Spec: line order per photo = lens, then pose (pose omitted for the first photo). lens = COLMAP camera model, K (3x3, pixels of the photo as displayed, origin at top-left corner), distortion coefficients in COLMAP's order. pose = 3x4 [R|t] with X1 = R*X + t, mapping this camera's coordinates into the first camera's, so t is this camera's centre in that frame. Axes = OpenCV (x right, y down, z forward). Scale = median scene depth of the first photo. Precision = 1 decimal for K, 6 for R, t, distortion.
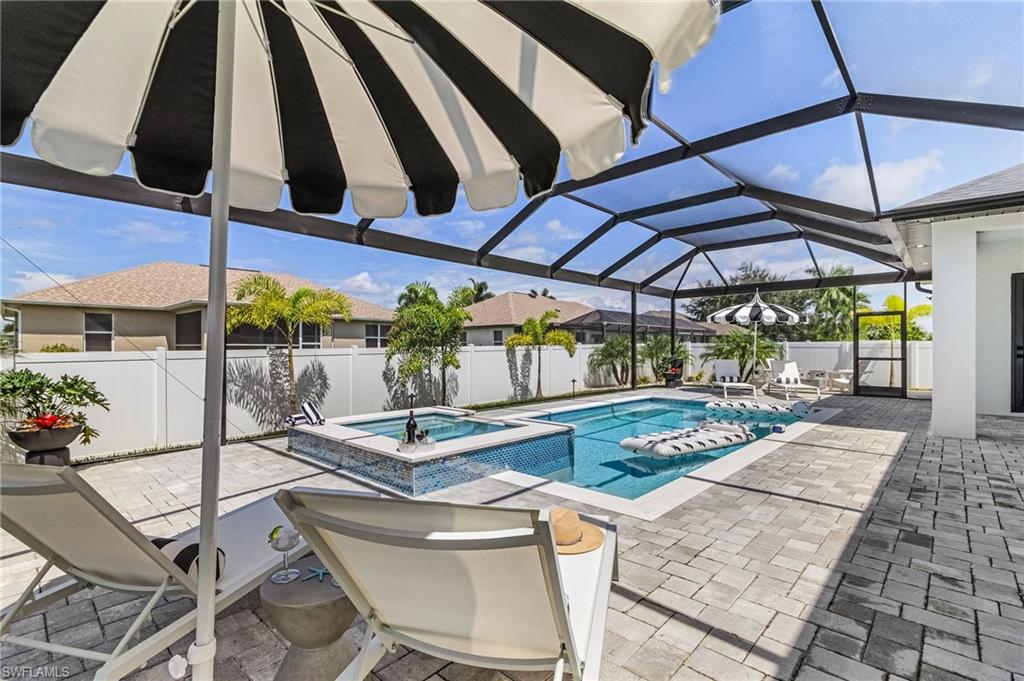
lens RADIAL K [[474.9, 0, 510.4], [0, 474.9, 347.9], [0, 0, 1]] dist [-0.001117, -0.000295]
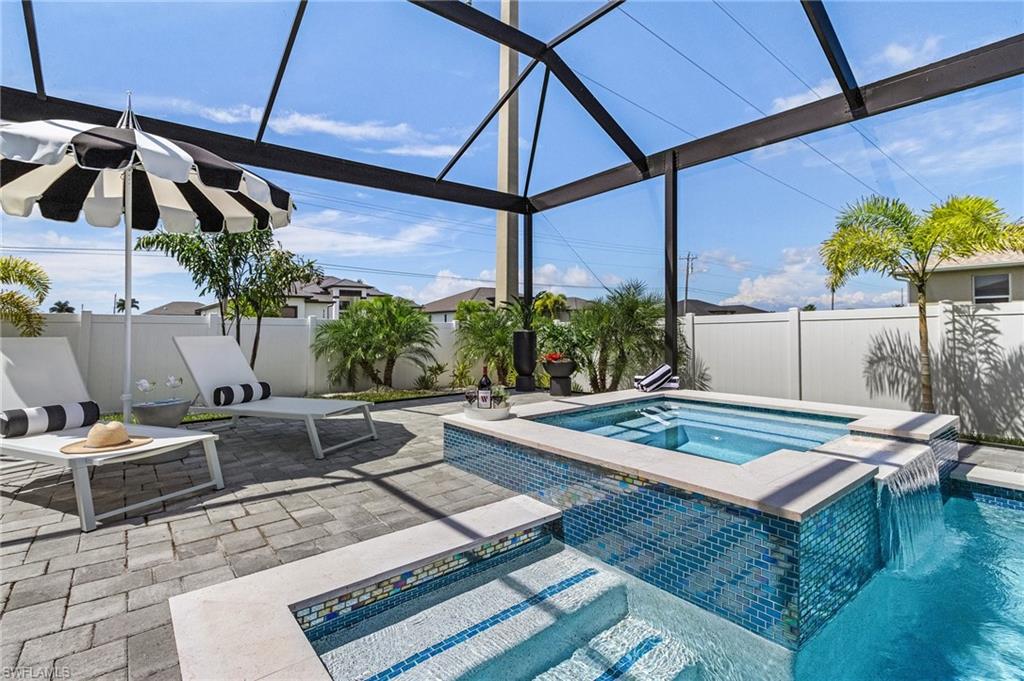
lens RADIAL K [[474.9, 0, 501.8], [0, 474.9, 322.6], [0, 0, 1]] dist [-0.001117, -0.000295]
pose [[-0.139597, -0.012519, -0.990129, 0.230371], [0.008704, 0.999866, -0.013869, 0.024140], [0.990170, -0.010554, -0.139469, 0.435696]]
